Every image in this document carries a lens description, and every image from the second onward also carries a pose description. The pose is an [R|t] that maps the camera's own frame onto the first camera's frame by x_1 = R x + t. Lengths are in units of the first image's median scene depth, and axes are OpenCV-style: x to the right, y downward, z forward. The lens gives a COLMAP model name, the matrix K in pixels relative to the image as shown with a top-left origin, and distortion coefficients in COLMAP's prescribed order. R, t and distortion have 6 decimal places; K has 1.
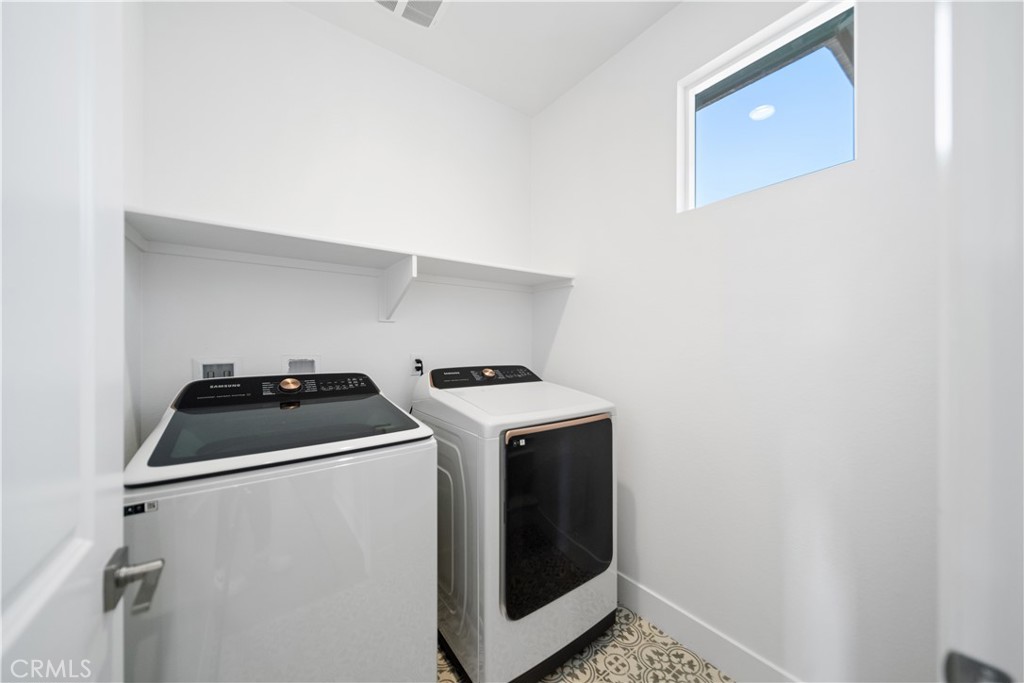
lens RADIAL K [[364.3, 0, 510.2], [0, 364.3, 343.7], [0, 0, 1]] dist [0.009533, -0.000883]
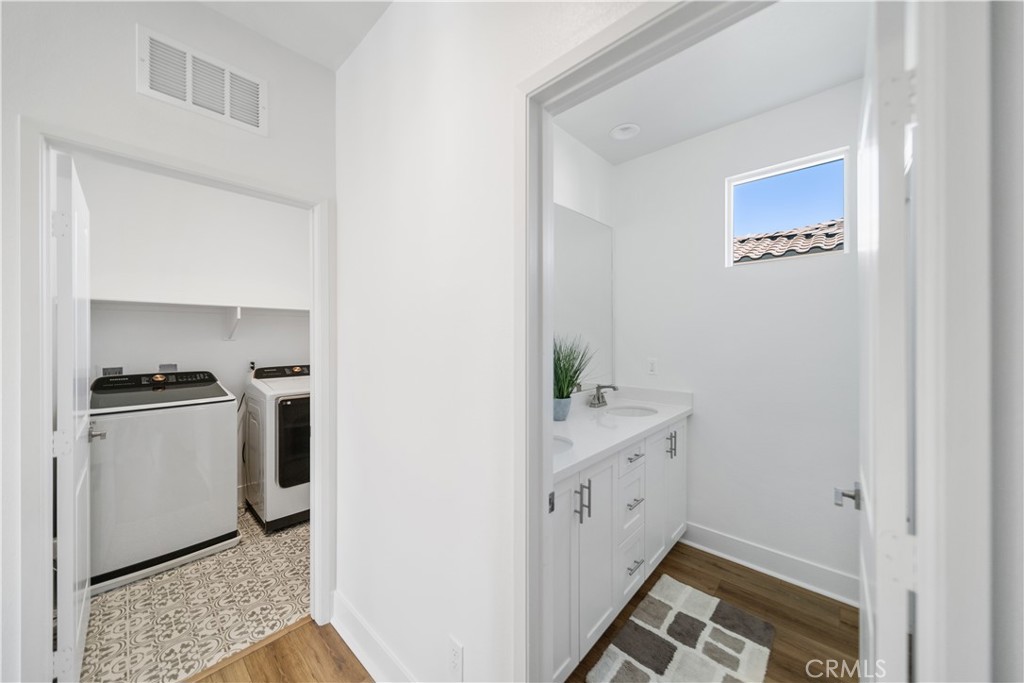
lens RADIAL K [[364.3, 0, 512.6], [0, 364.3, 335.9], [0, 0, 1]] dist [0.009533, -0.000883]
pose [[0.980100, 0.000527, 0.198503, 0.769095], [-0.000206, 0.999999, -0.001637, -0.097785], [-0.198503, 0.001563, 0.980099, -1.157996]]
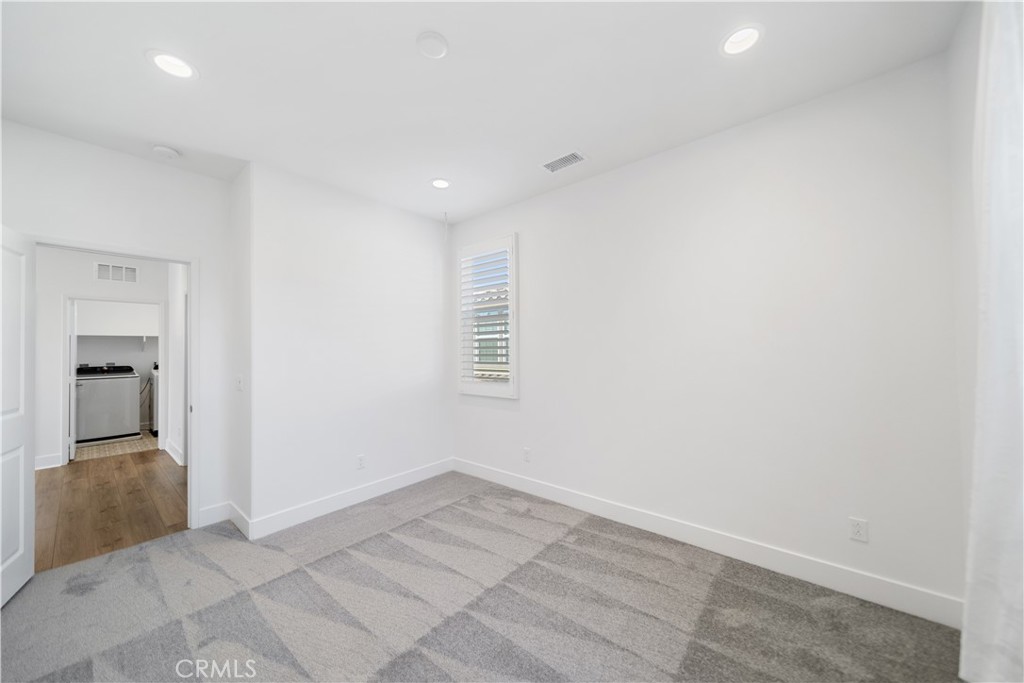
lens RADIAL K [[364.3, 0, 512.5], [0, 364.3, 345.3], [0, 0, 1]] dist [0.009533, -0.000883]
pose [[0.971014, -0.002070, 0.239013, 2.862984], [0.004921, 0.999924, -0.011331, -0.082361], [-0.238971, 0.012179, 0.970950, -4.133241]]
